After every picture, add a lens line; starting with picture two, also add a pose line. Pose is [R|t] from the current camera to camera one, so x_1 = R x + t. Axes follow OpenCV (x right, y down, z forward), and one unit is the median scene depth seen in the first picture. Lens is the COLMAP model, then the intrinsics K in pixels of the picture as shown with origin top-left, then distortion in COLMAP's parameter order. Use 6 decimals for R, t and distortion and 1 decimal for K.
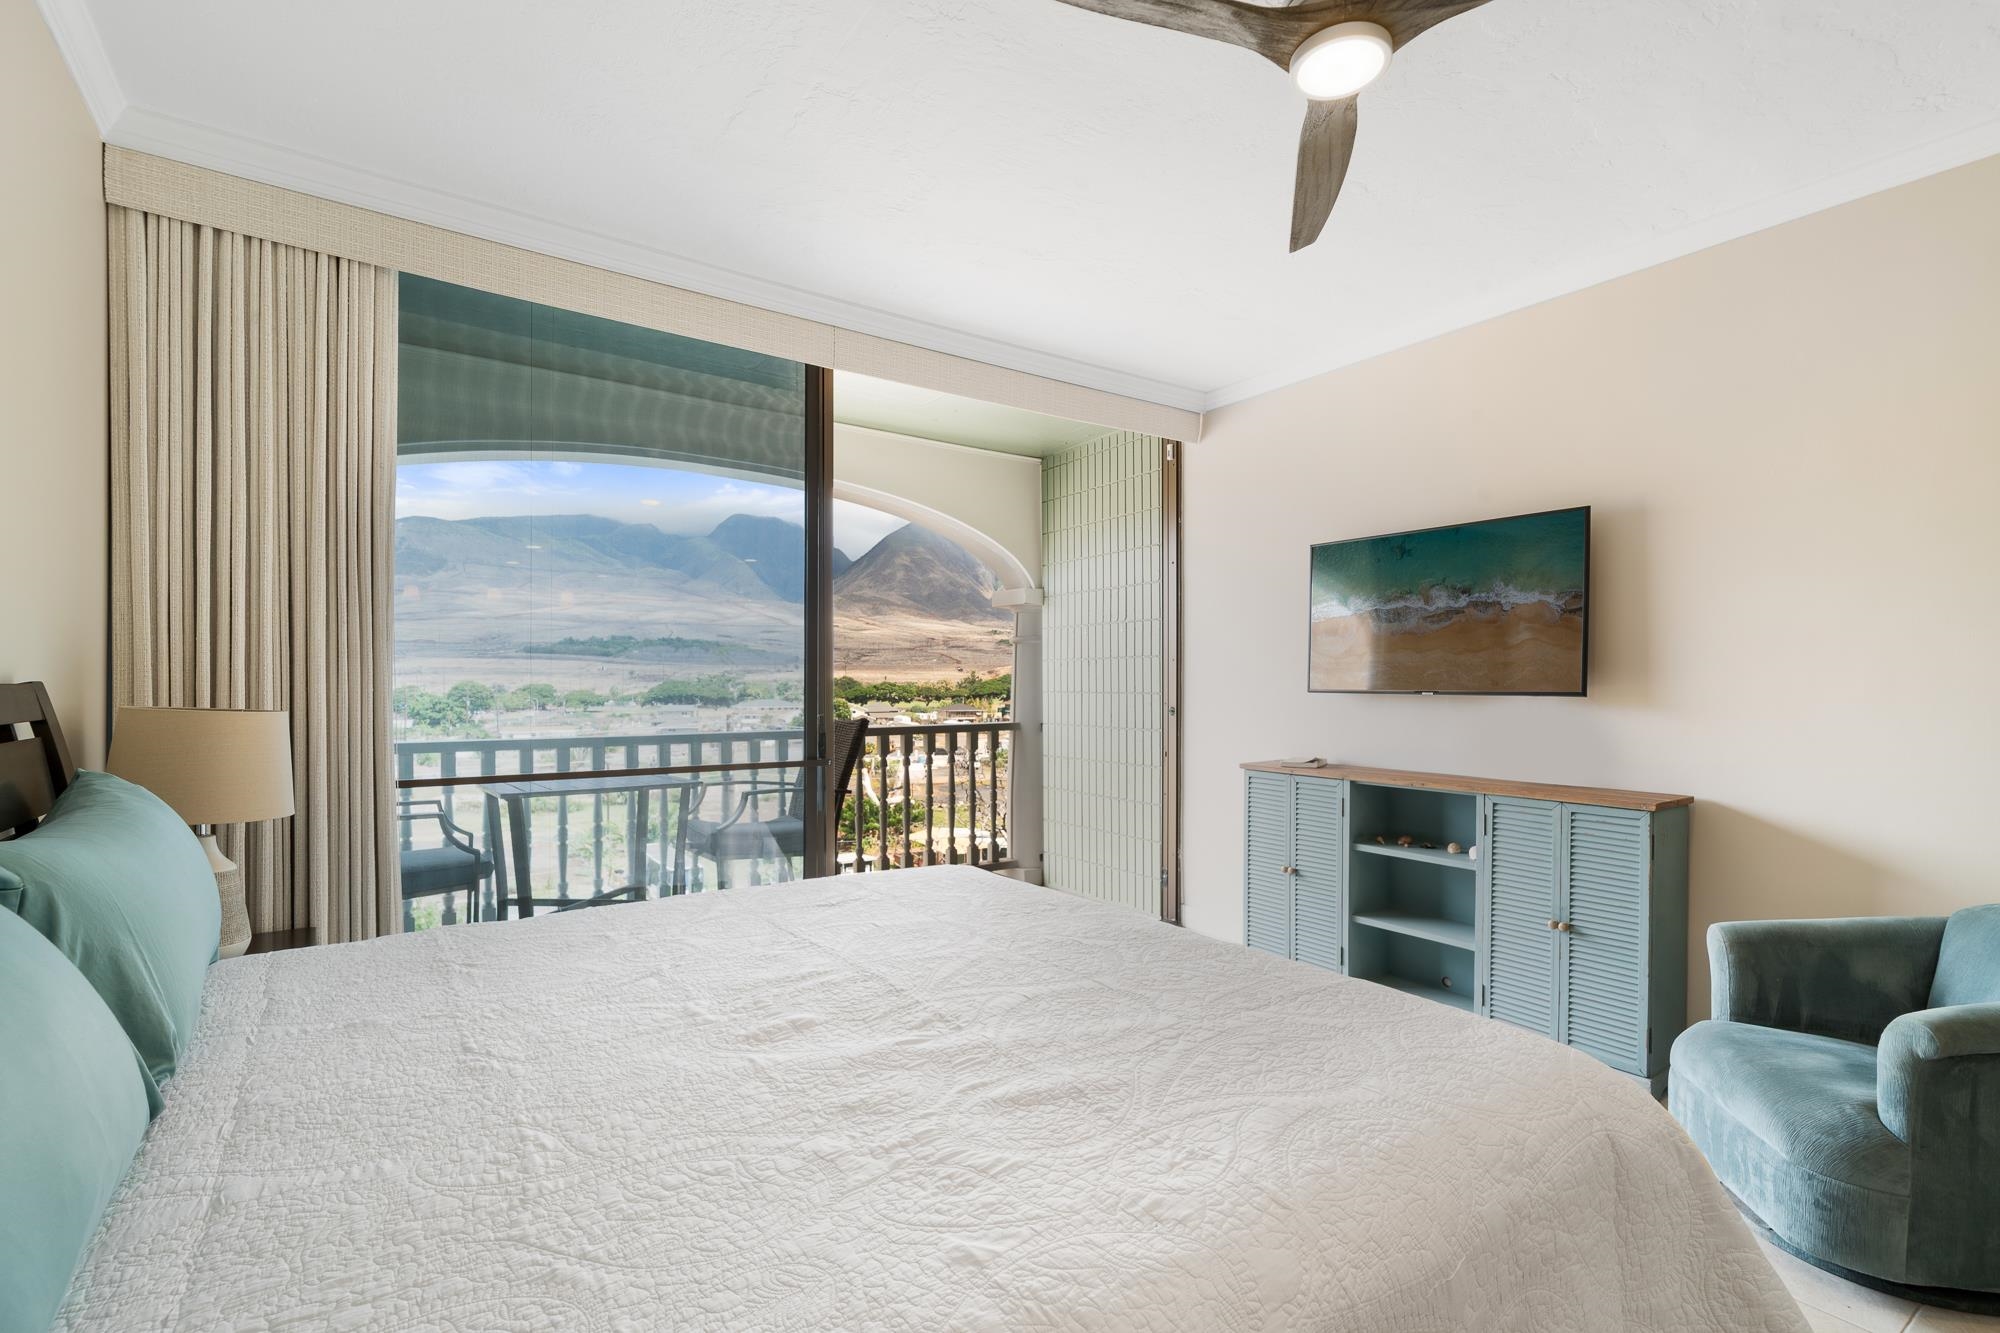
lens RADIAL K [[910.6, 0, 997.7], [0, 910.6, 688.9], [0, 0, 1]] dist [0.013630, 0.000396]
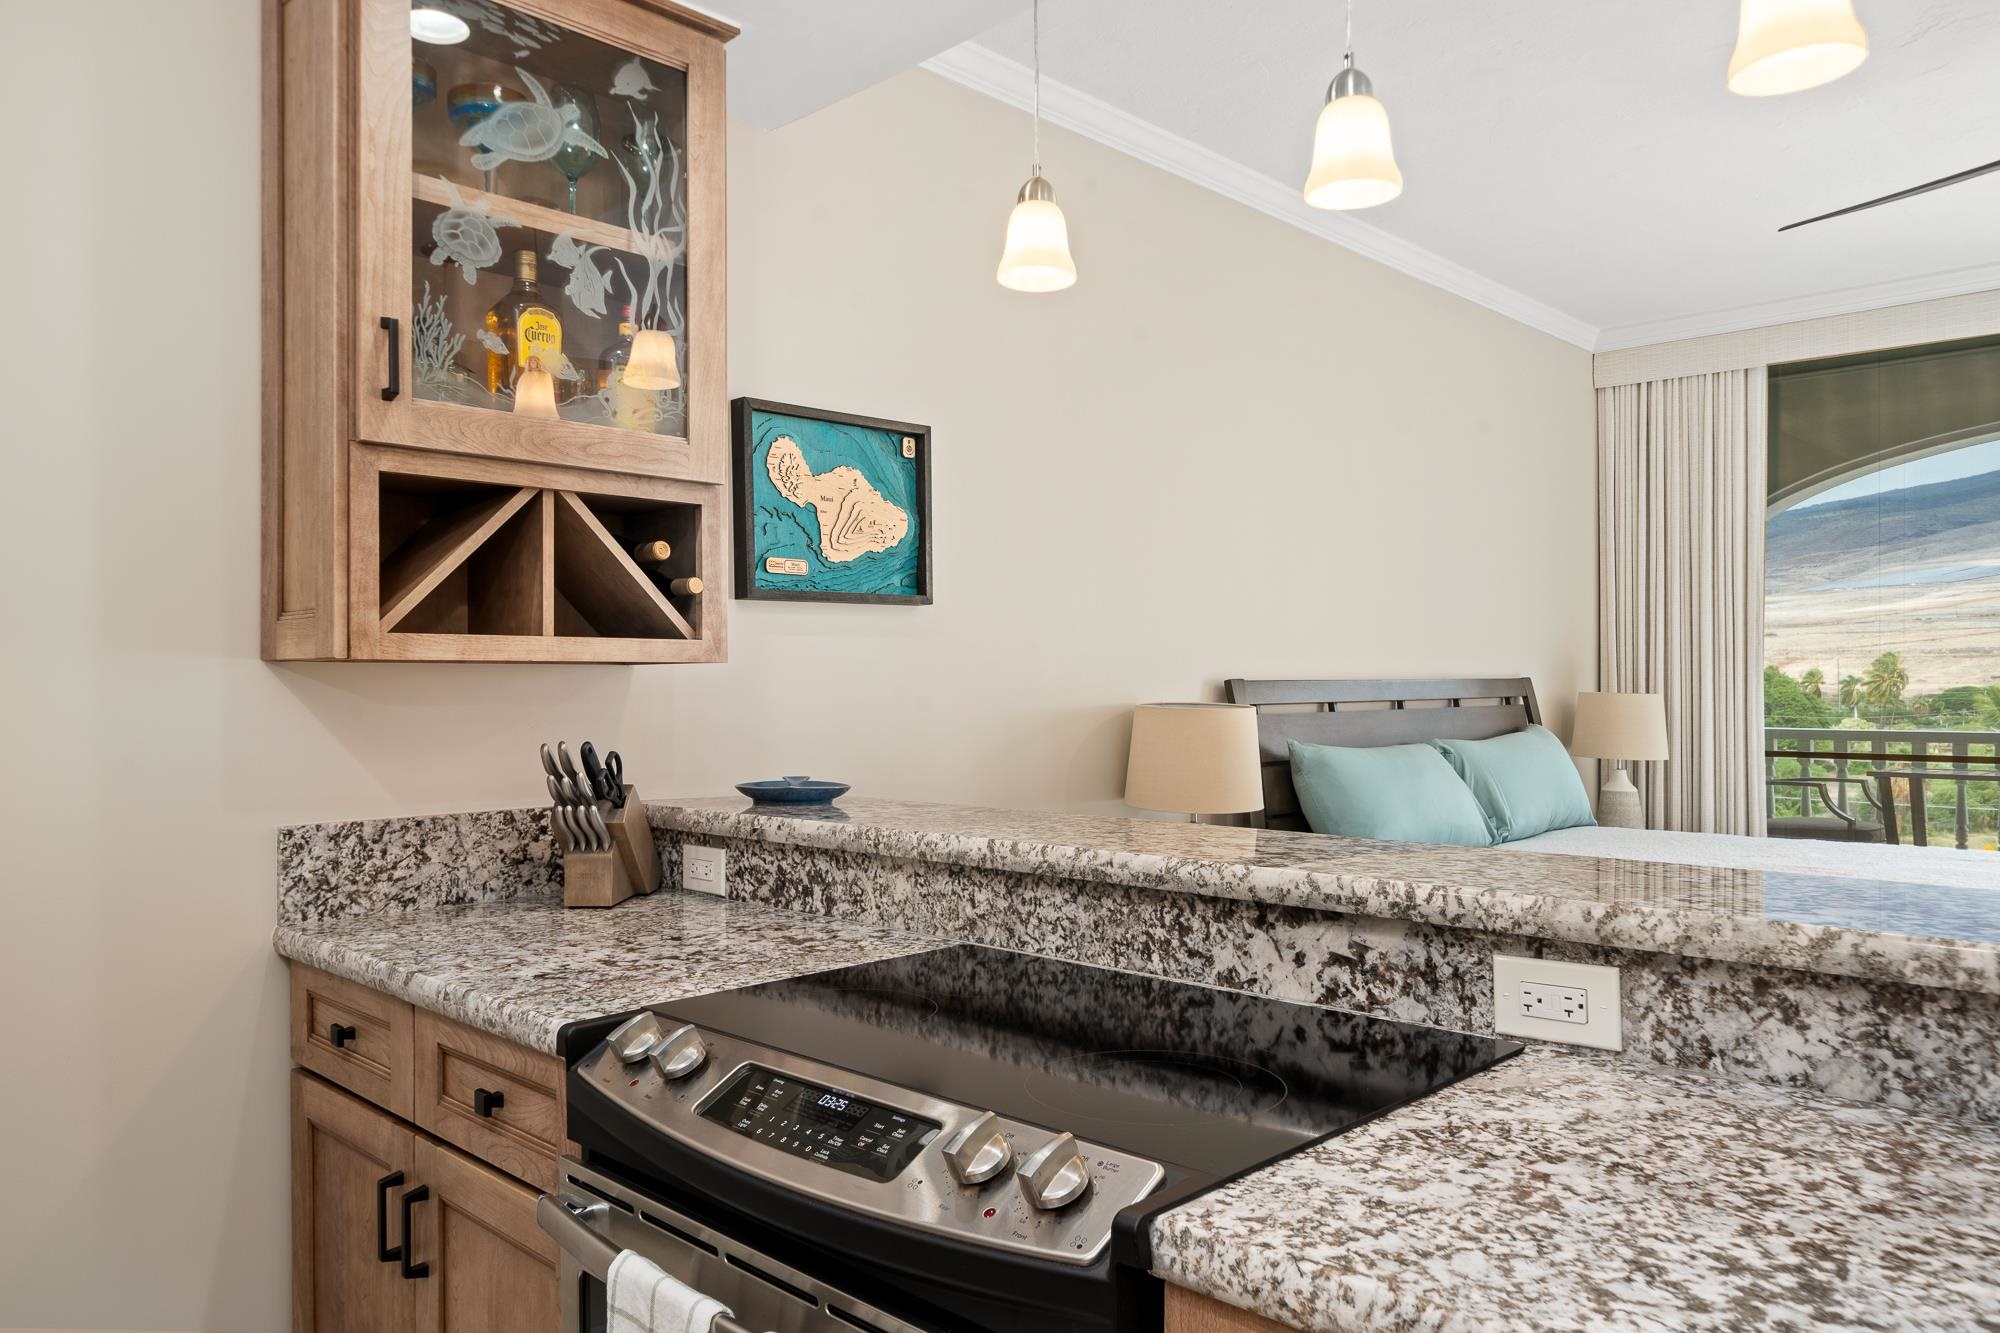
lens RADIAL K [[1389.2, 0, 994.1], [0, 1389.2, 684.5], [0, 0, 1]] dist [0.001763, -0.002520]
pose [[0.189248, -0.000596, -0.981929, 0.816525], [0.002004, 0.999998, -0.000221, 0.003147], [0.981927, -0.001926, 0.189248, -0.337720]]
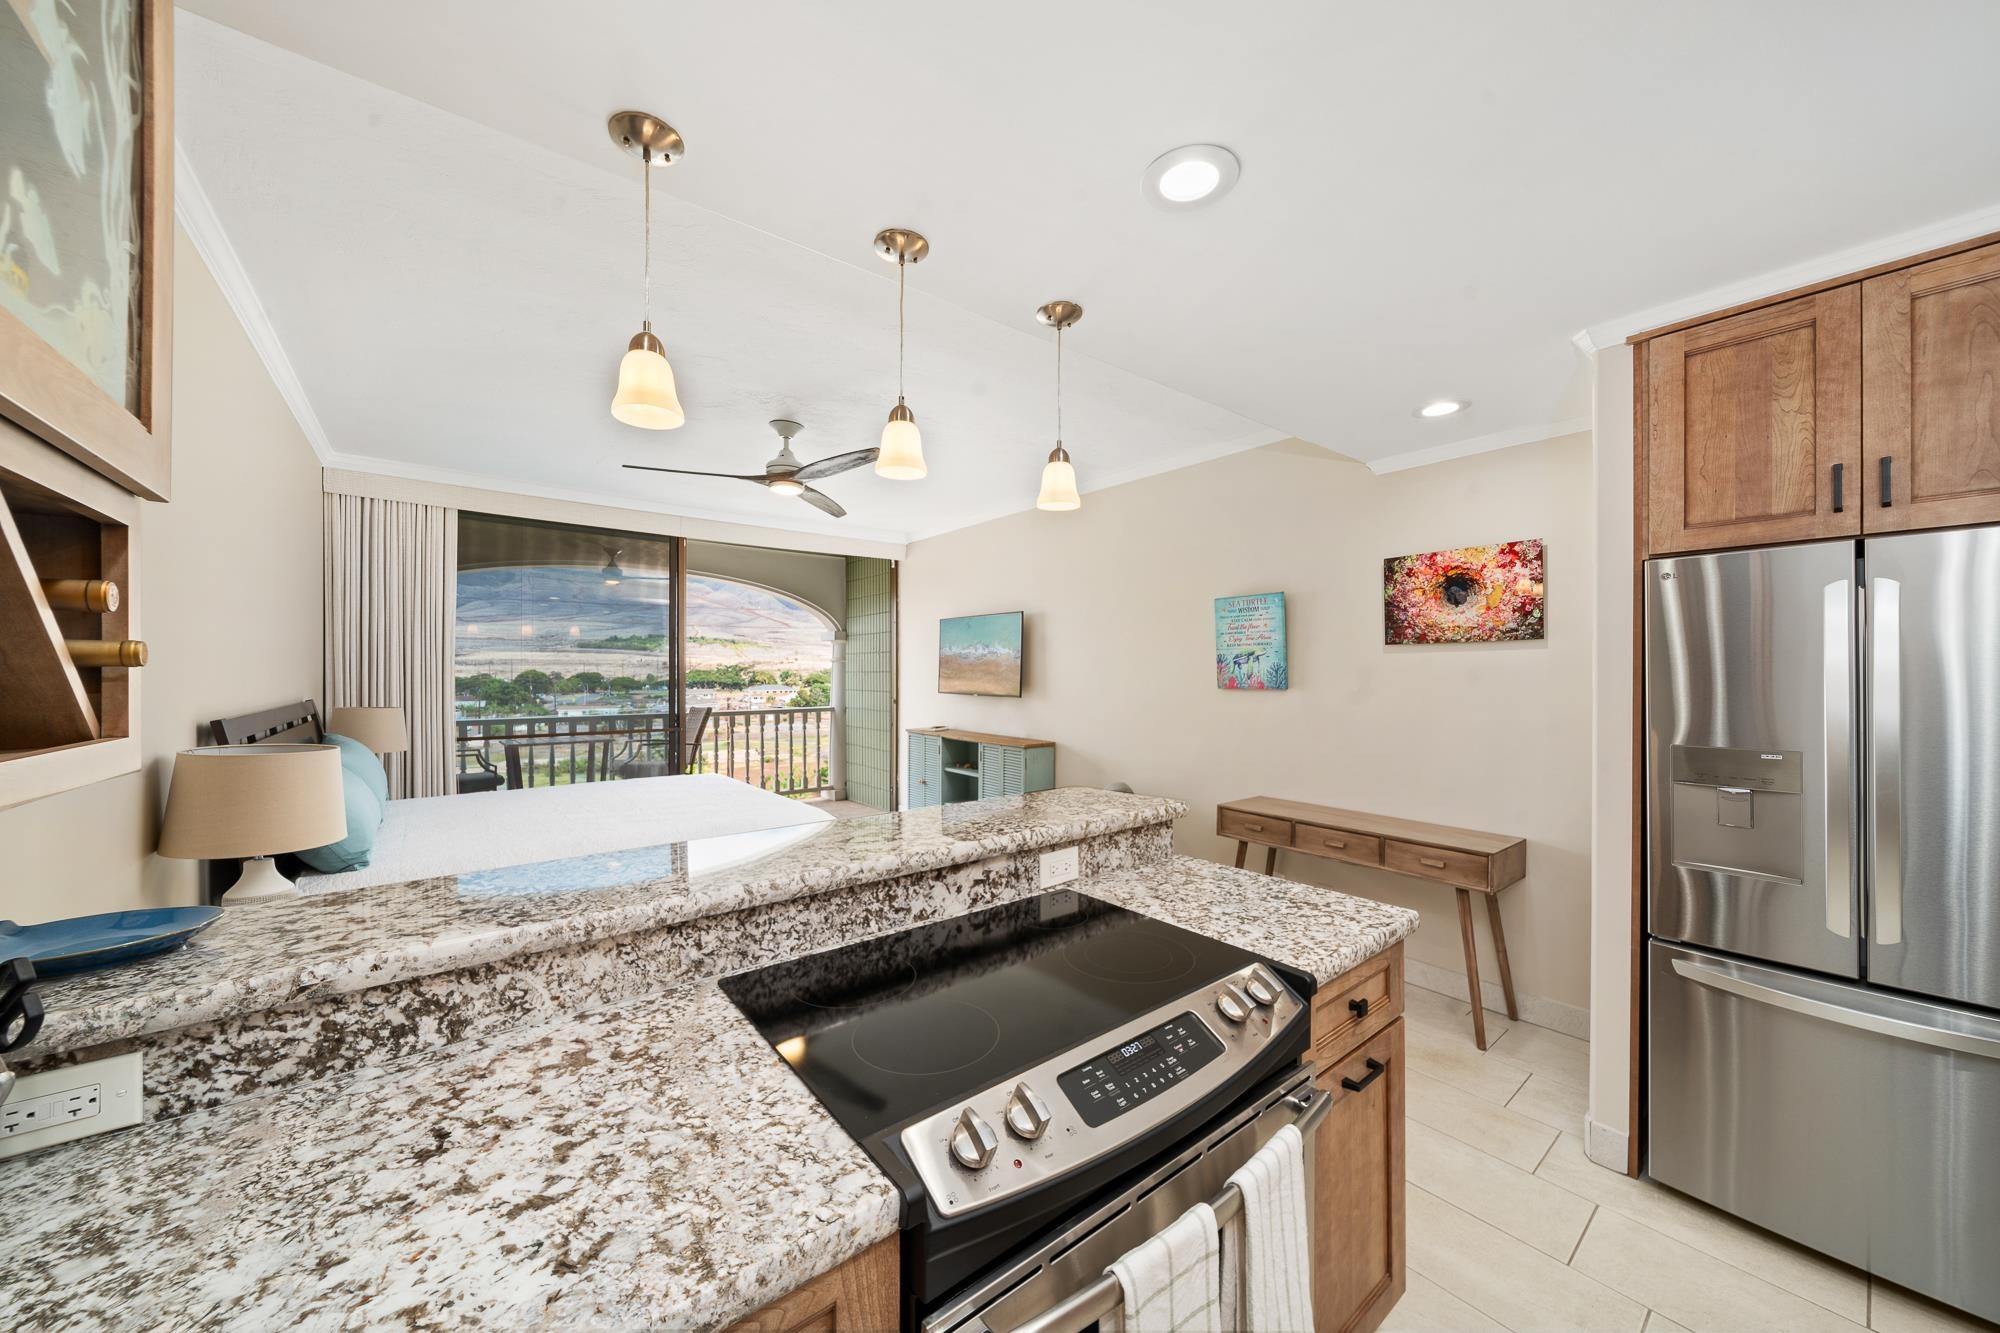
lens RADIAL K [[694.7, 0, 1007.9], [0, 694.7, 679.5], [0, 0, 1]] dist [-0.003110, -0.000069]
pose [[0.997087, 0.000879, 0.076261, 0.408678], [-0.001227, 0.999989, 0.004521, -0.036491], [-0.076257, -0.004602, 0.997078, -0.570493]]
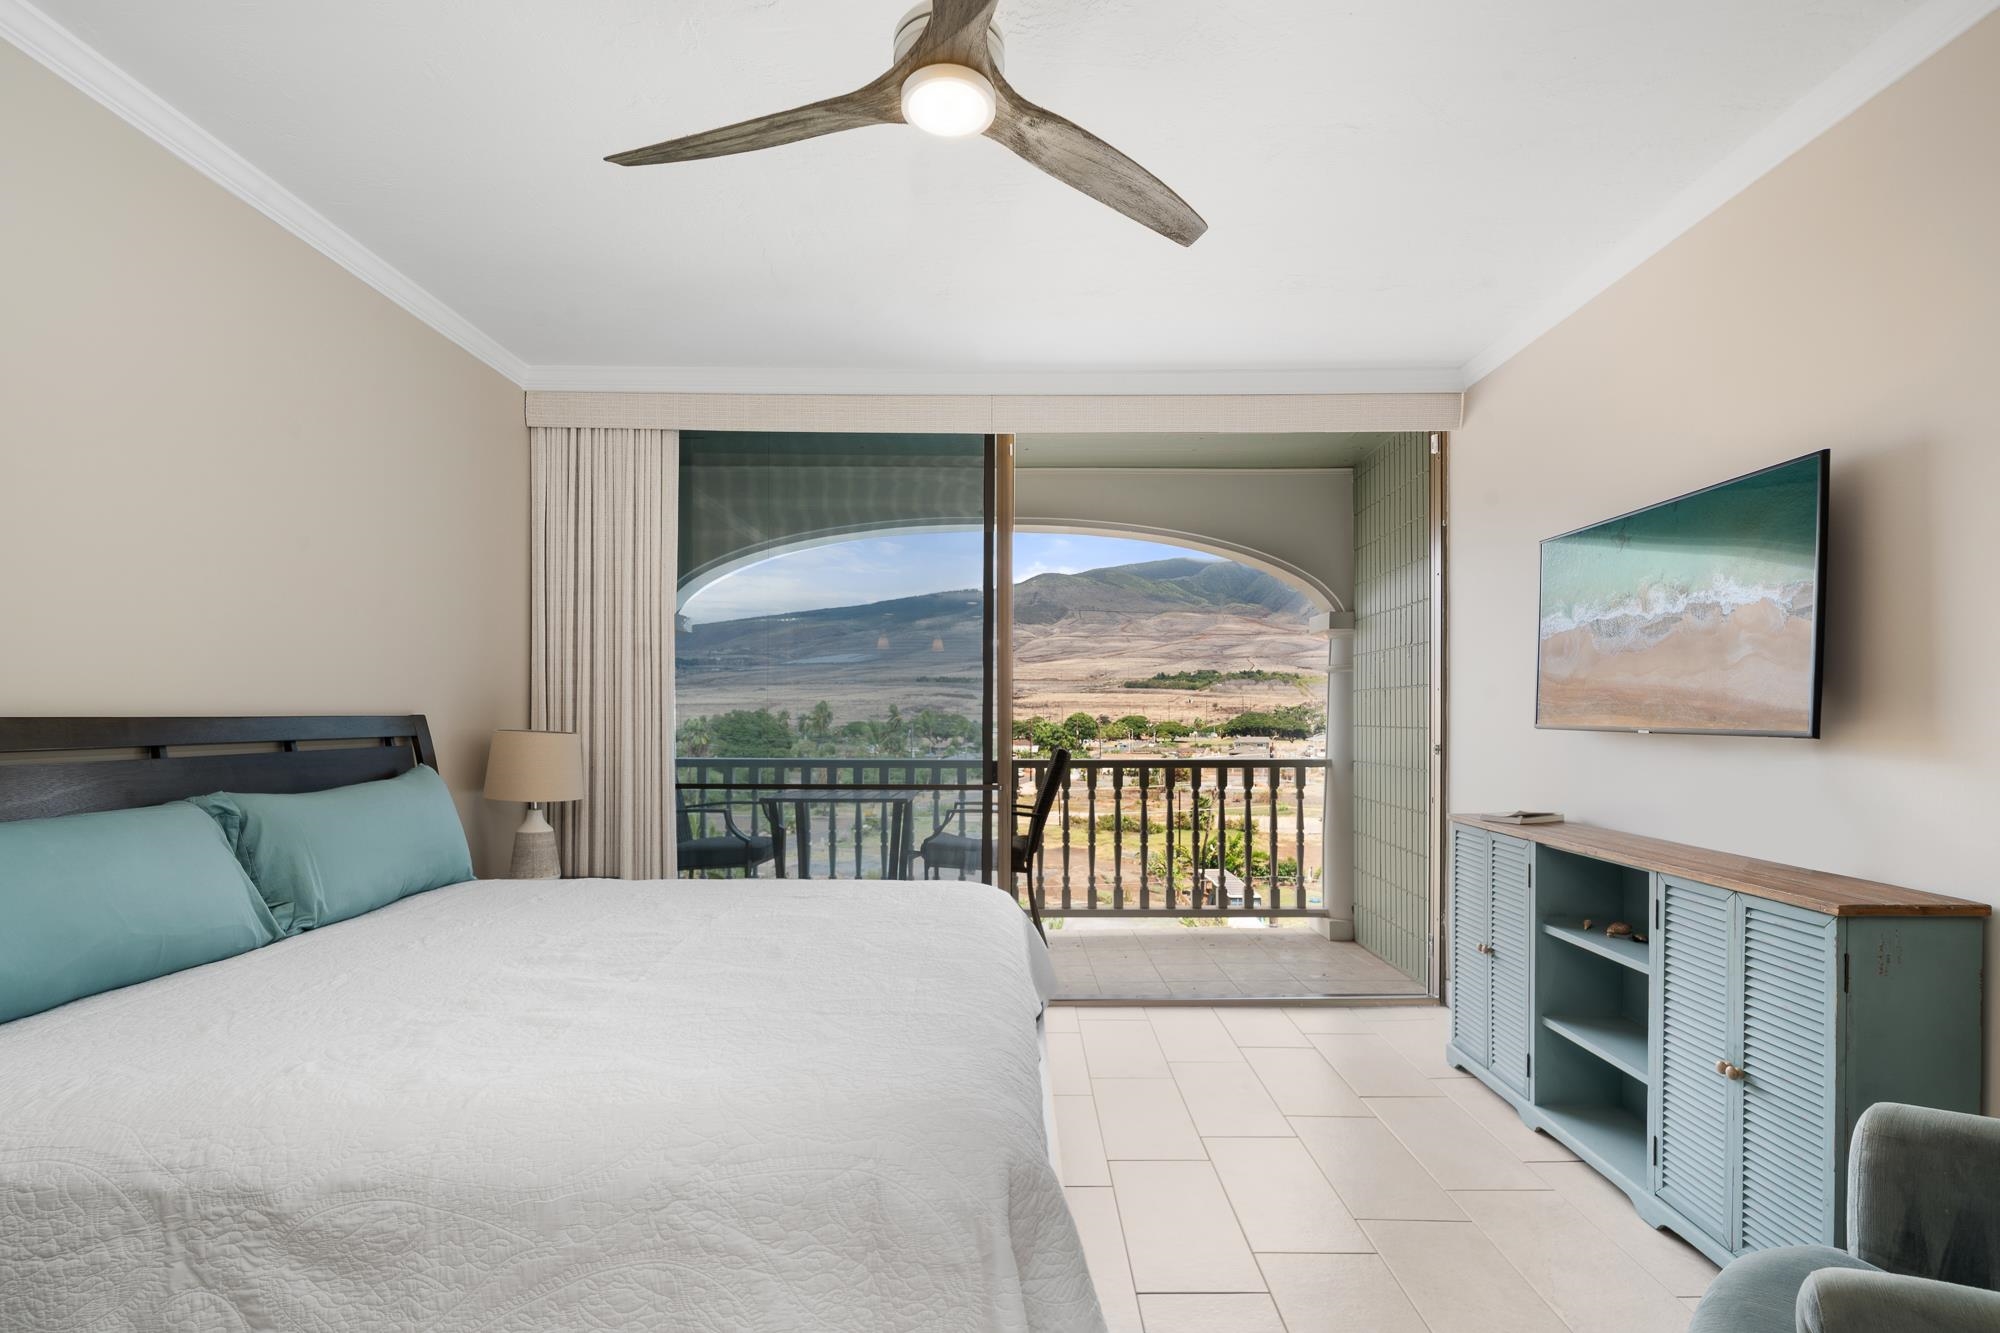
lens RADIAL K [[910.6, 0, 996.8], [0, 910.6, 714.1], [0, 0, 1]] dist [0.013630, 0.000396]
pose [[0.813515, 0.000550, -0.581544, 0.459175], [-0.004893, 0.999971, -0.005898, -0.002230], [0.581523, 0.007643, 0.813494, 0.092889]]
